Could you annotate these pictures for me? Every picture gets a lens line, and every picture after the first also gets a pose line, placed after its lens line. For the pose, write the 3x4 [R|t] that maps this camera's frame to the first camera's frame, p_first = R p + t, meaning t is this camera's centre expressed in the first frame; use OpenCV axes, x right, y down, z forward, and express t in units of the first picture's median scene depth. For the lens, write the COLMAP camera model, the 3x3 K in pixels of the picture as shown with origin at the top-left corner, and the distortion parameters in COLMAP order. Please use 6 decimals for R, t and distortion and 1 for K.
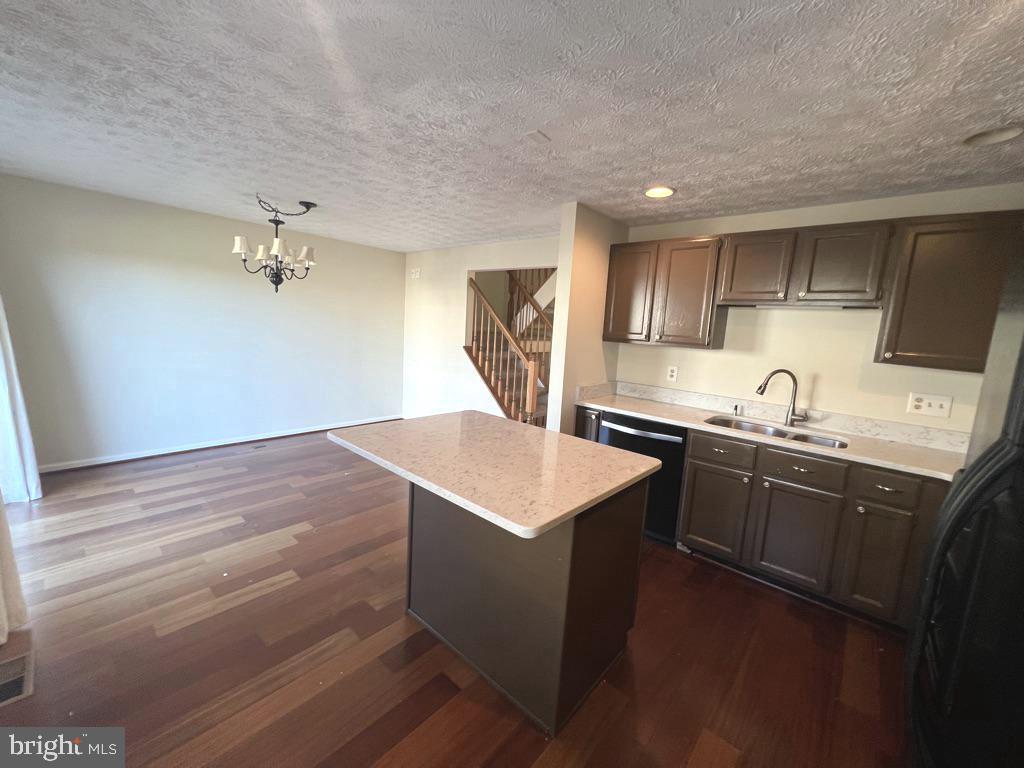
lens RADIAL K [[410.0, 0, 511.4], [0, 410.0, 381.5], [0, 0, 1]] dist [-0.001675, 0.000380]
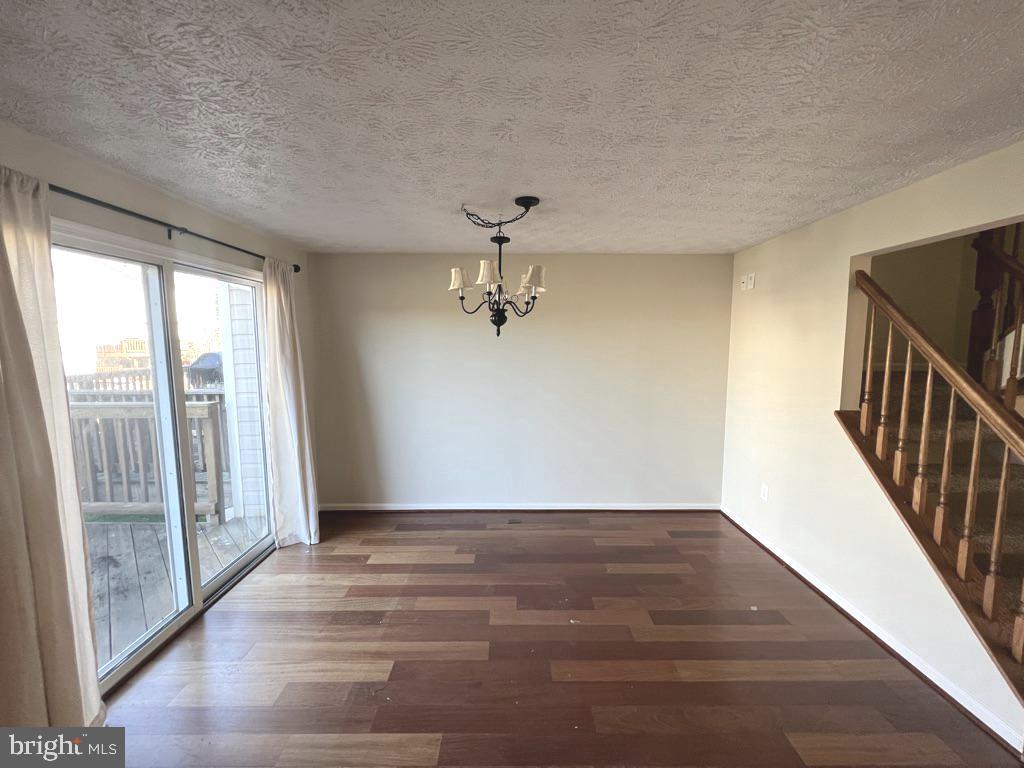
lens RADIAL K [[410.0, 0, 515.6], [0, 410.0, 381.8], [0, 0, 1]] dist [-0.001675, 0.000380]
pose [[0.664640, 0.014320, -0.747027, -0.008837], [-0.063061, 0.997324, -0.036988, -0.112045], [0.744498, 0.071692, 0.663764, 0.549526]]
